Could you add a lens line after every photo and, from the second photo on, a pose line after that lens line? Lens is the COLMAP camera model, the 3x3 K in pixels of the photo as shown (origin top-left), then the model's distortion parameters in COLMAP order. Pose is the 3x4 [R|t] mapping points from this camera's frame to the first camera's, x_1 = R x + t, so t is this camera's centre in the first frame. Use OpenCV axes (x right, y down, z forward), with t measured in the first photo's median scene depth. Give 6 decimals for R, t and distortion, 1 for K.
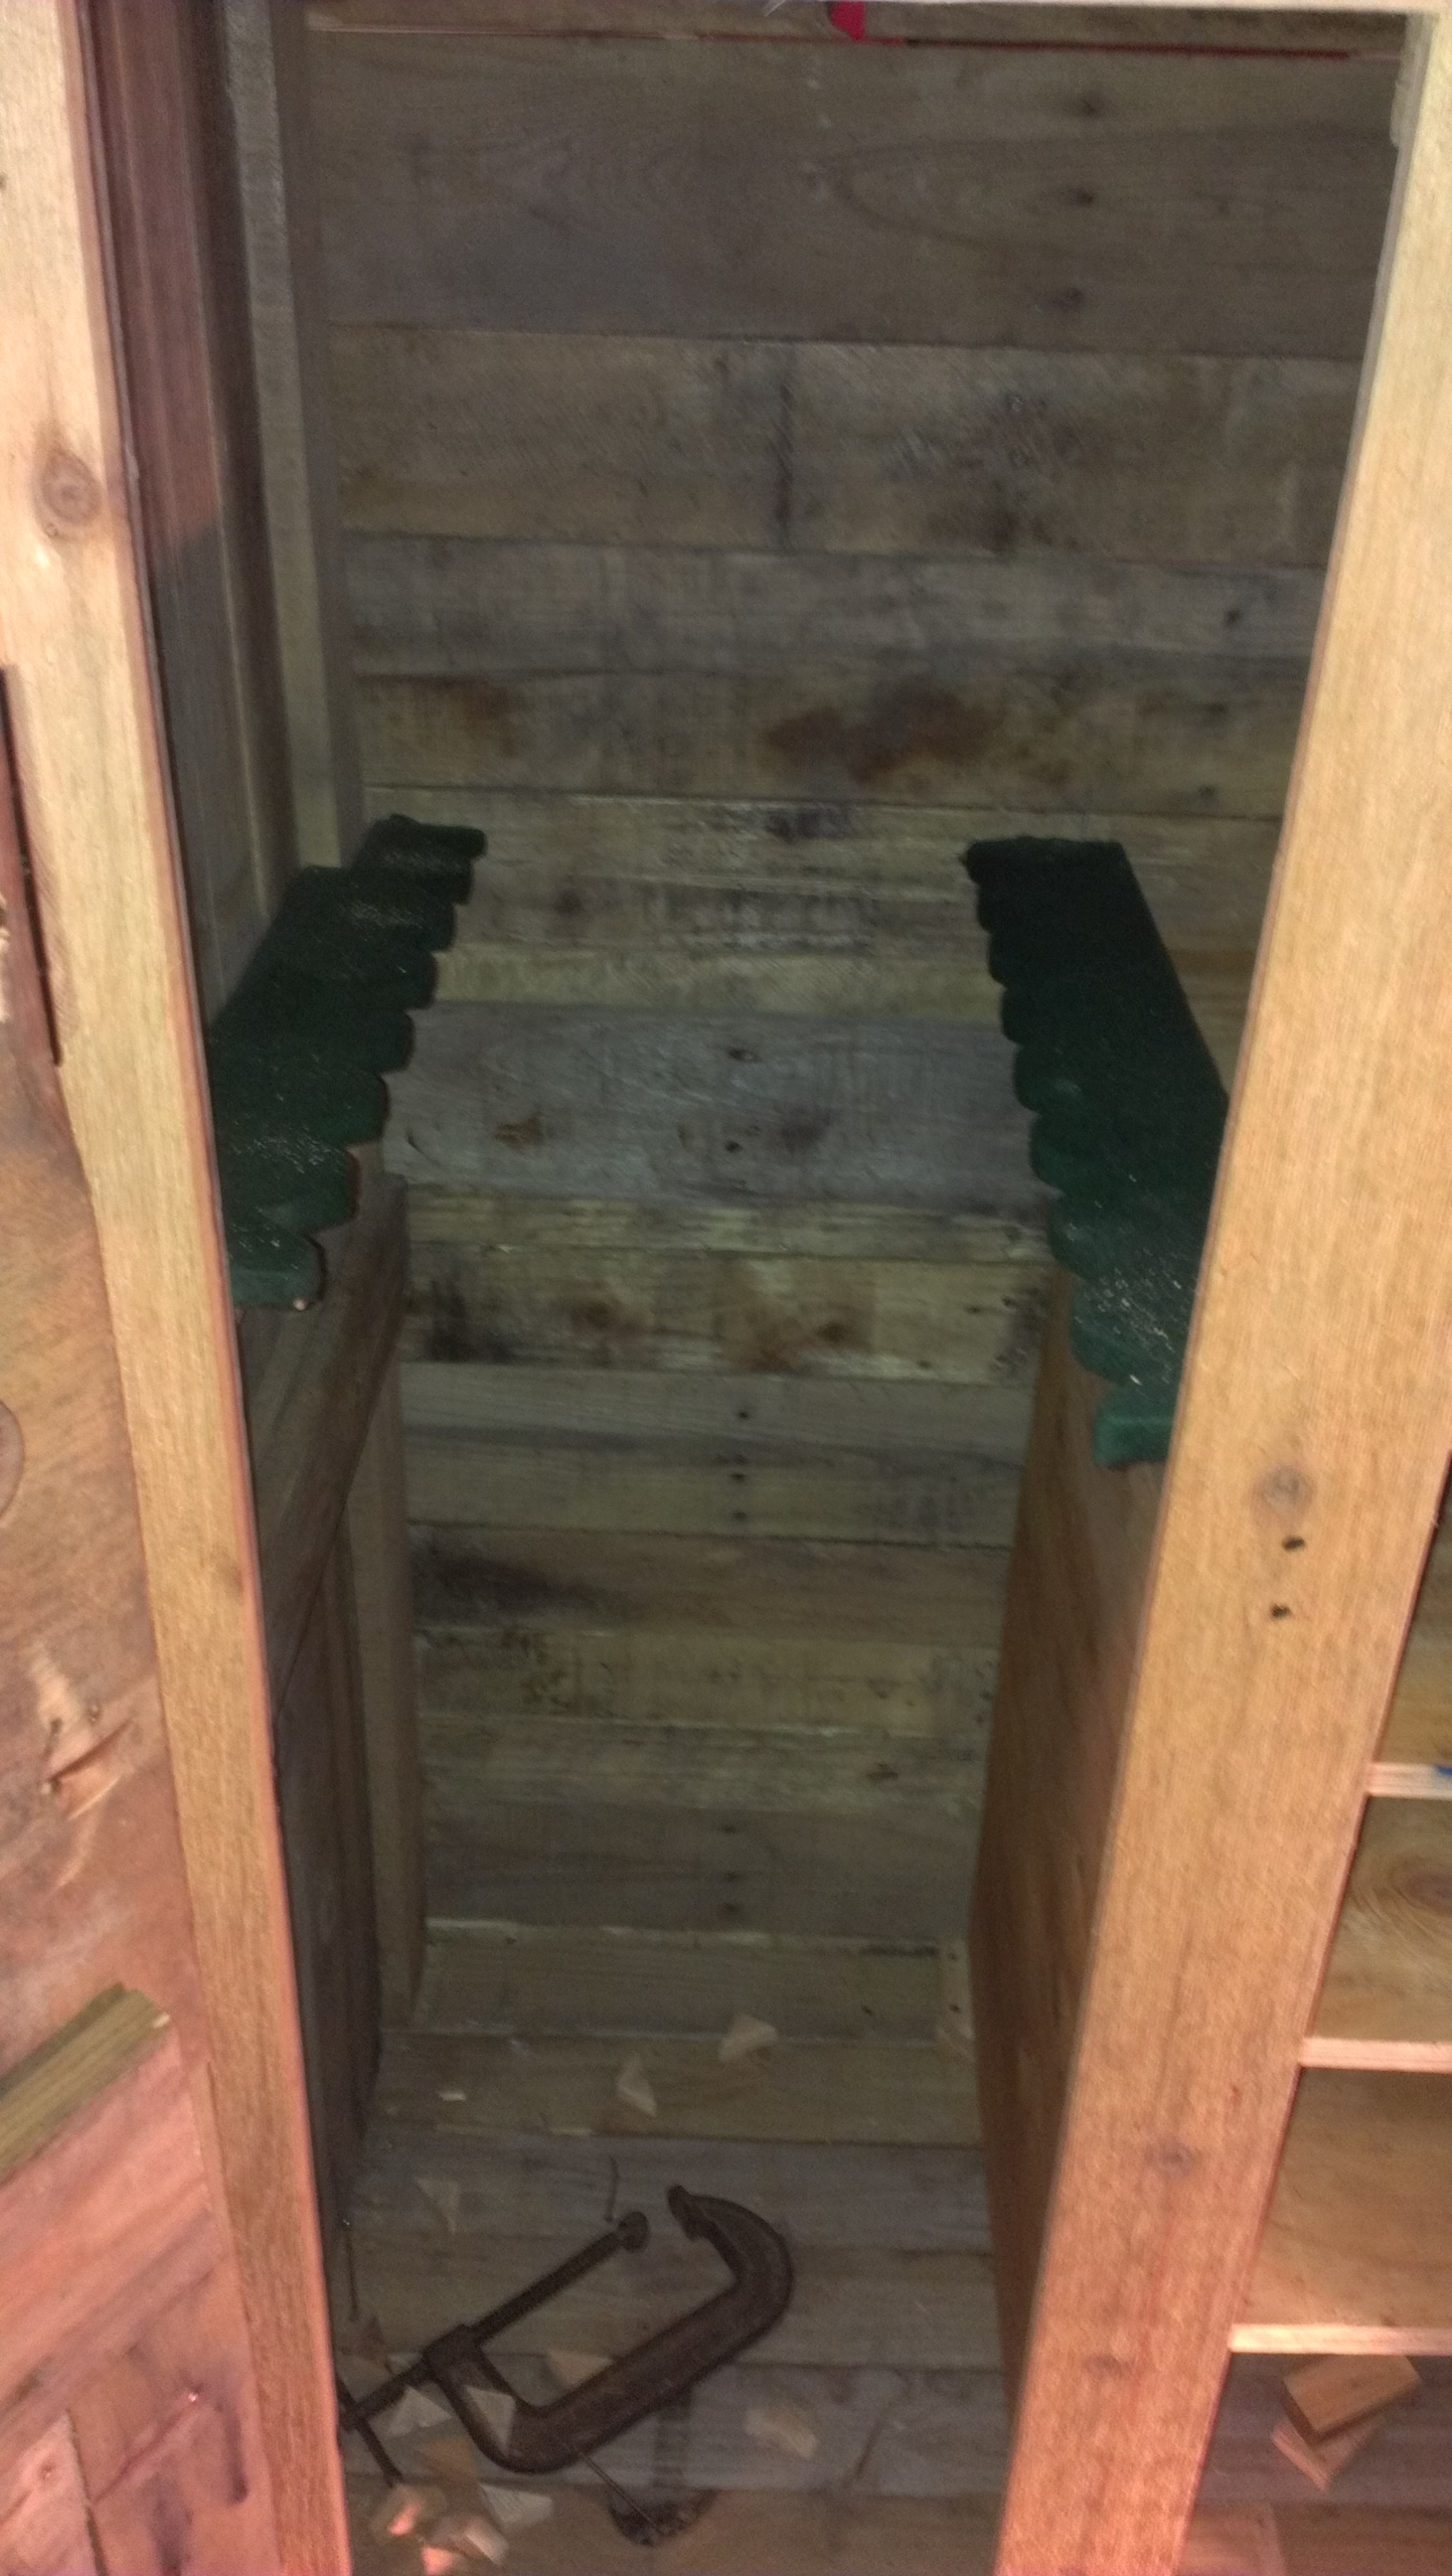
lens RADIAL K [[2077.4, 0, 705.2], [0, 2077.4, 1308.2], [0, 0, 1]] dist [0.115802, -0.184708]
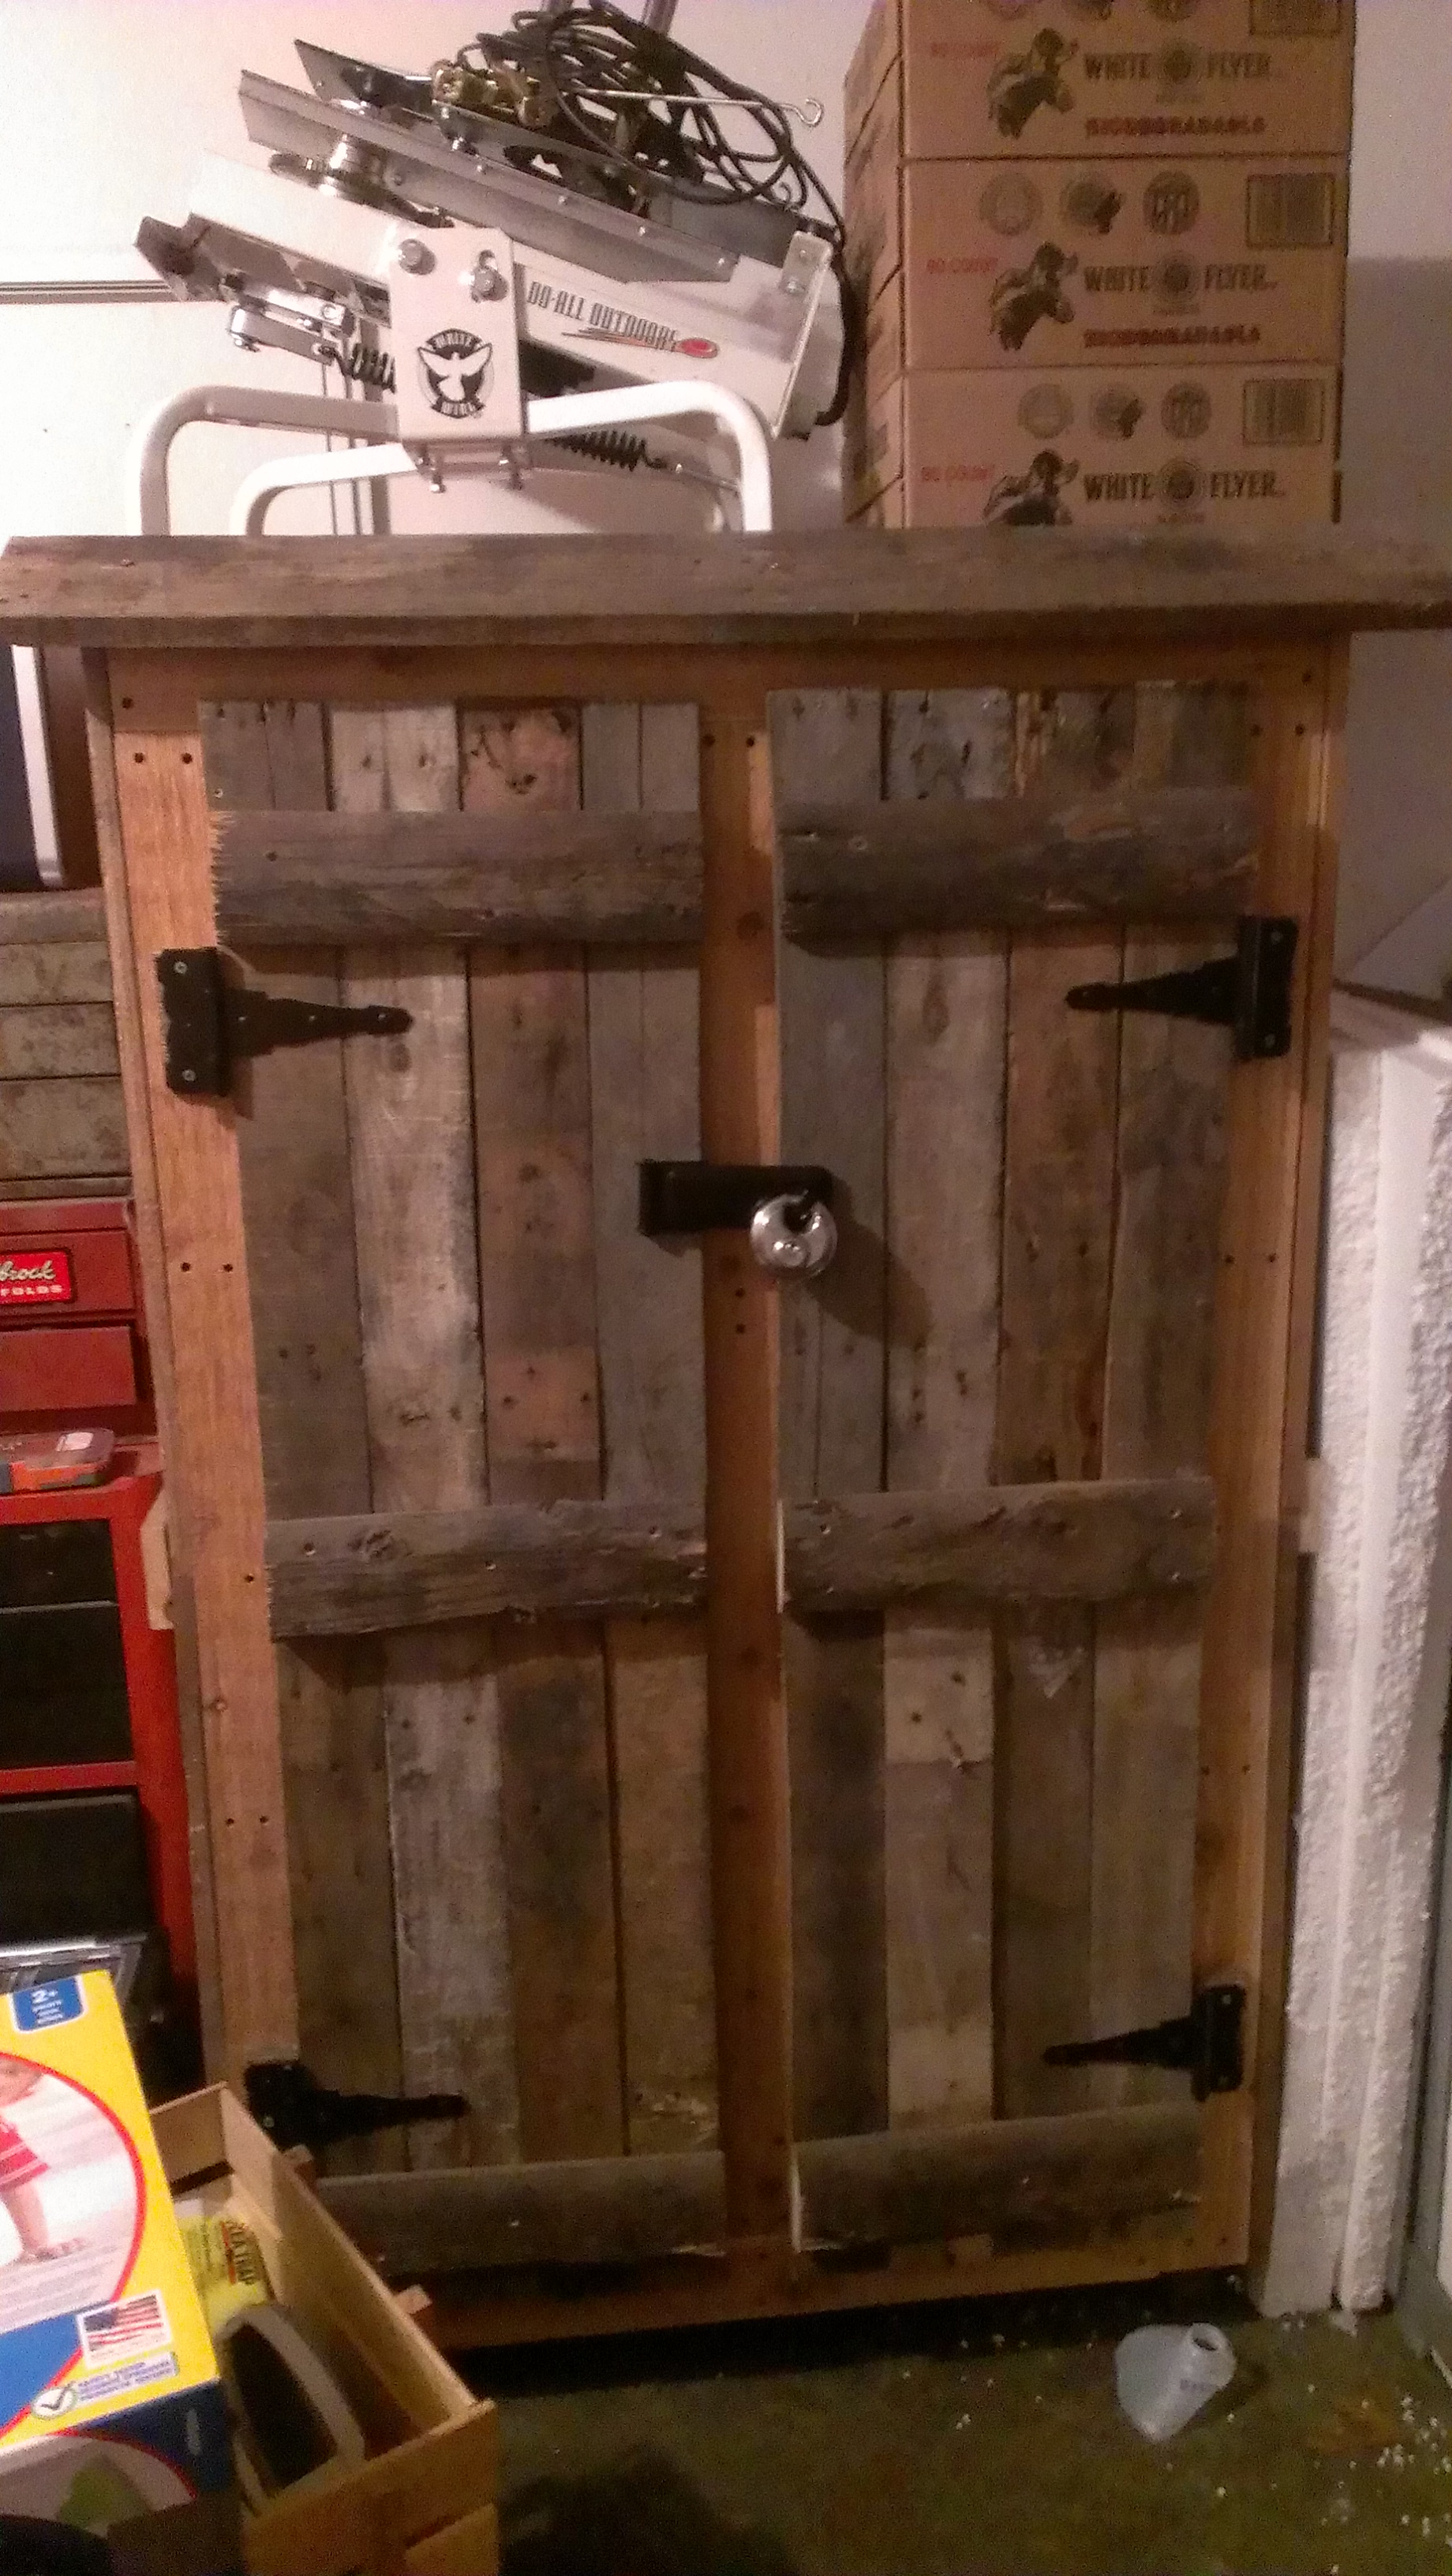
lens RADIAL K [[2077.4, 0, 707.8], [0, 2077.4, 1309.9], [0, 0, 1]] dist [0.115802, -0.184708]
pose [[0.990363, -0.074134, 0.116987, -0.015660], [0.104494, 0.954343, -0.279840, 0.407673], [-0.090900, 0.289368, 0.952892, -0.637234]]
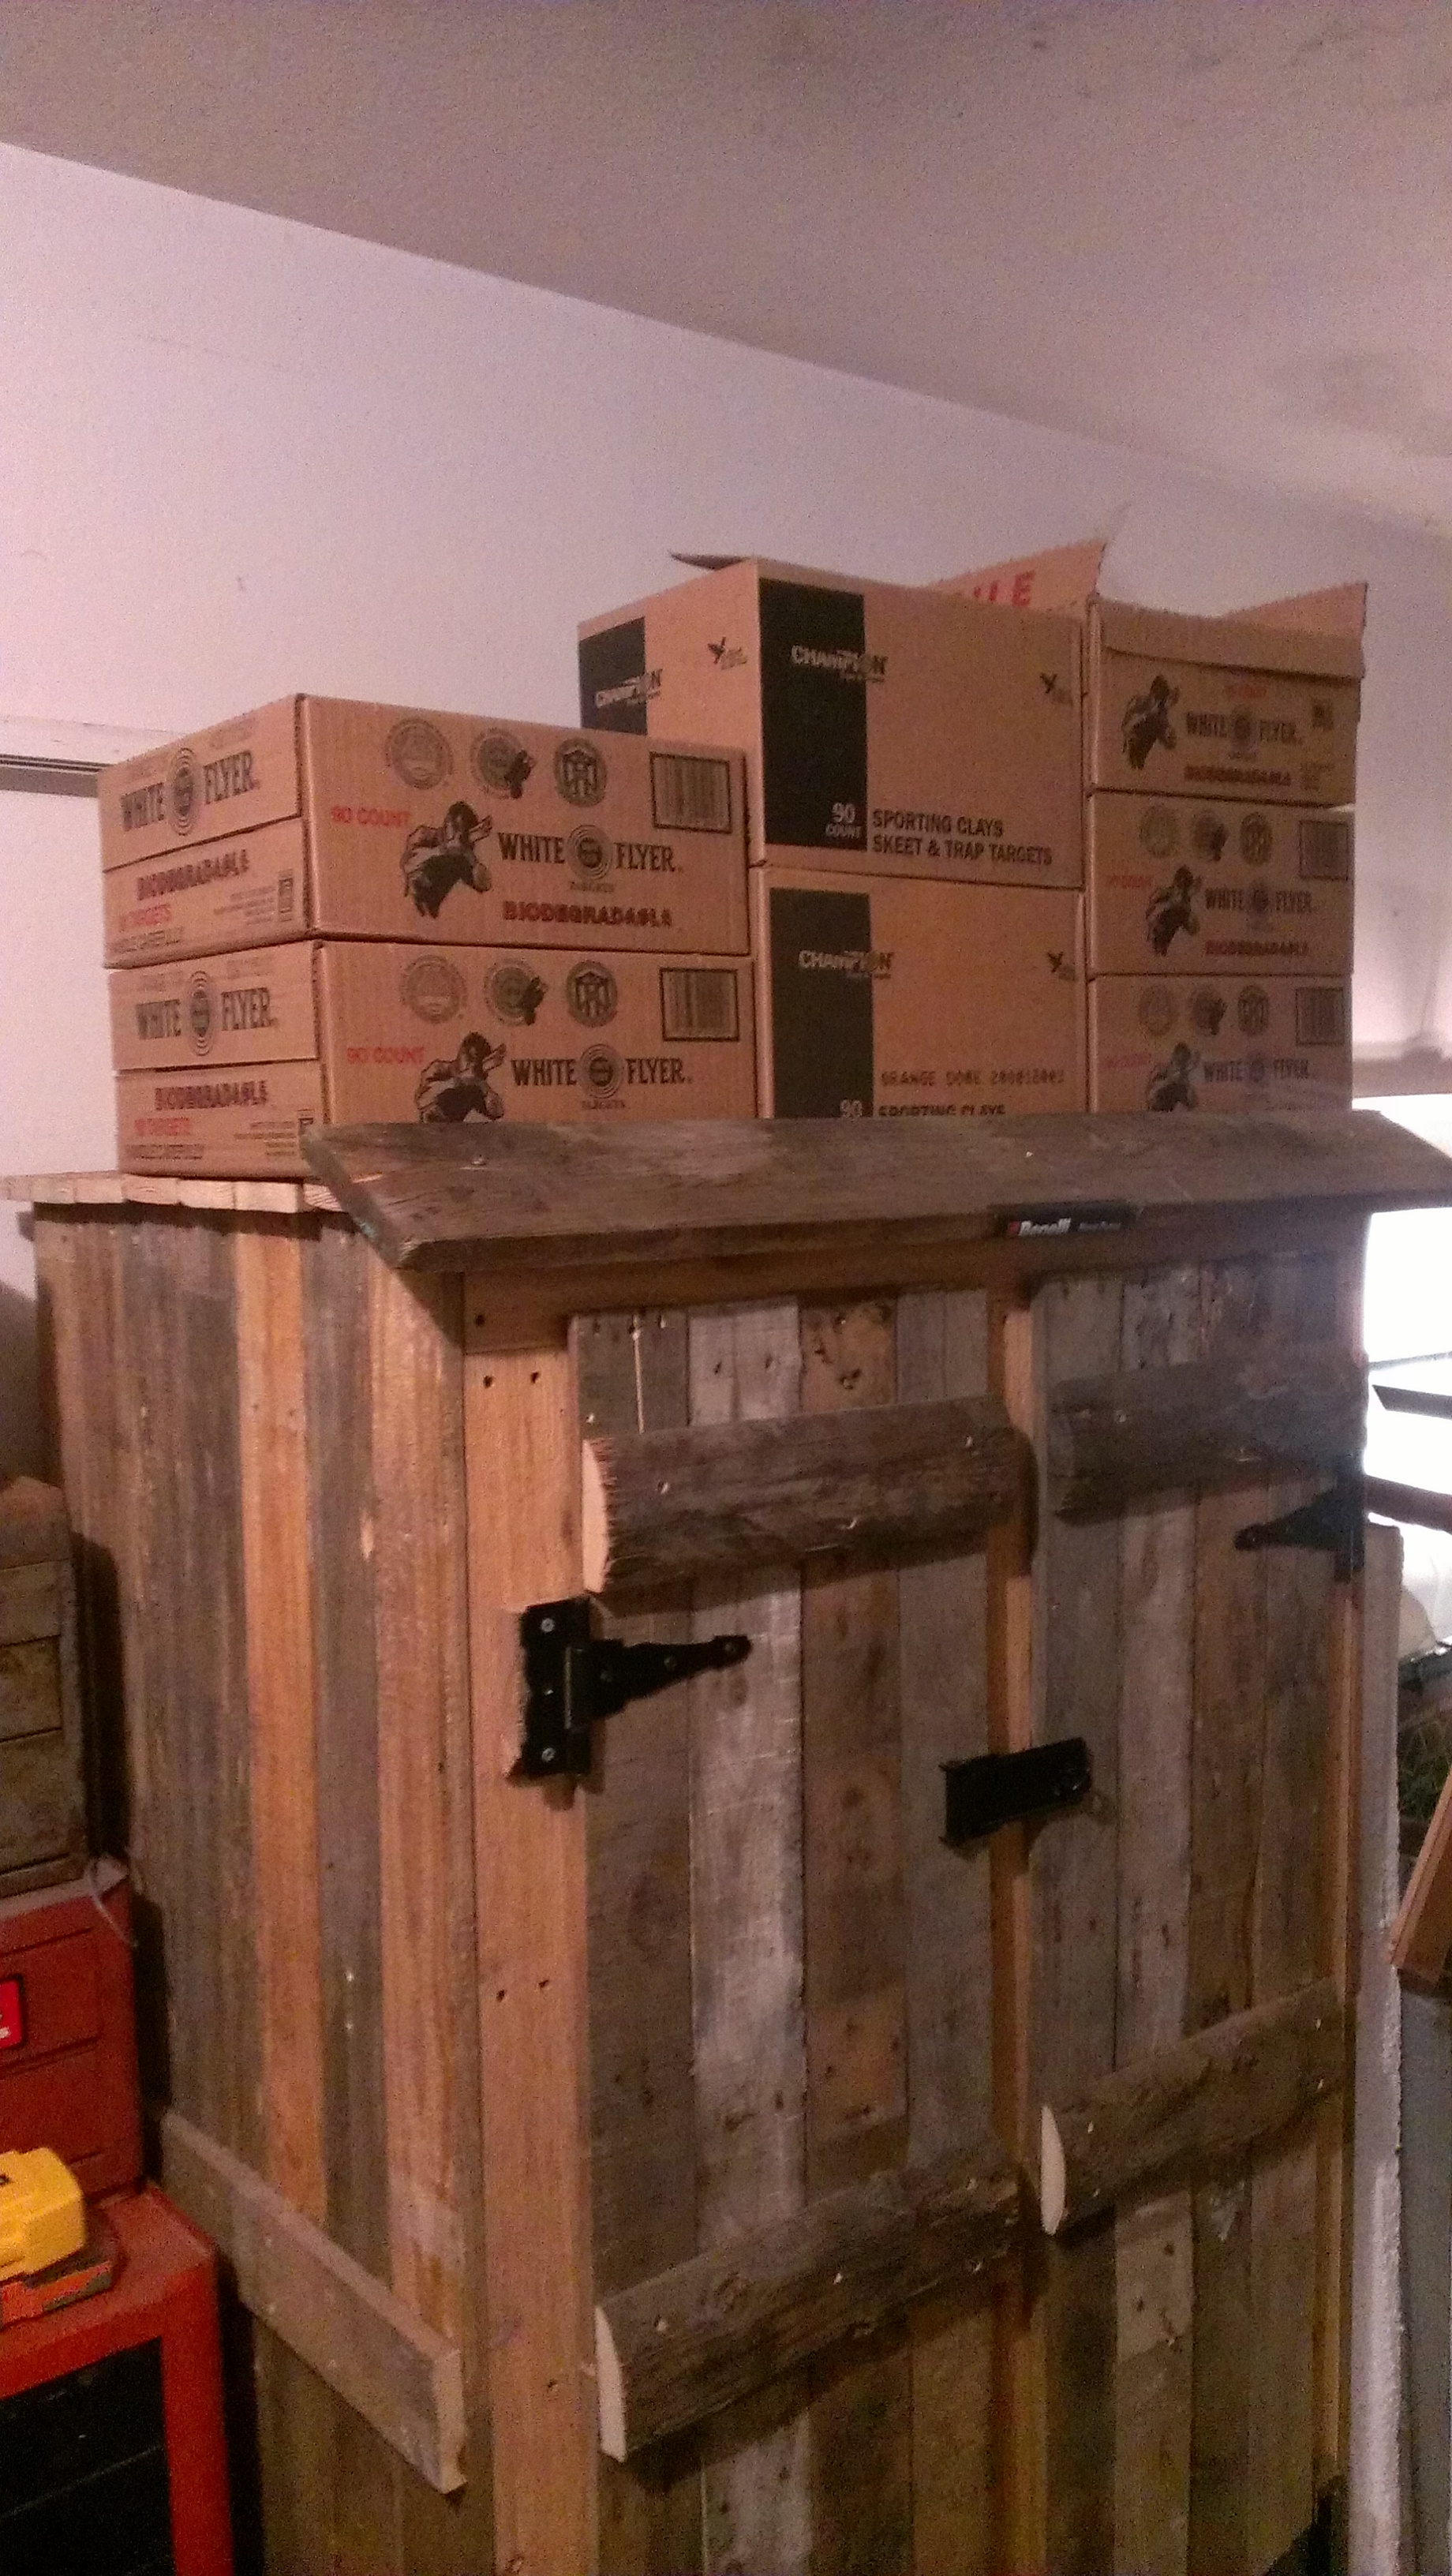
lens RADIAL K [[2077.4, 0, 694.5], [0, 2077.4, 1293.1], [0, 0, 1]] dist [0.115802, -0.184708]
pose [[0.755526, -0.093276, 0.648445, -0.683504], [0.360278, 0.885852, -0.292346, 0.050307], [-0.547157, 0.454495, 0.702889, -0.341419]]
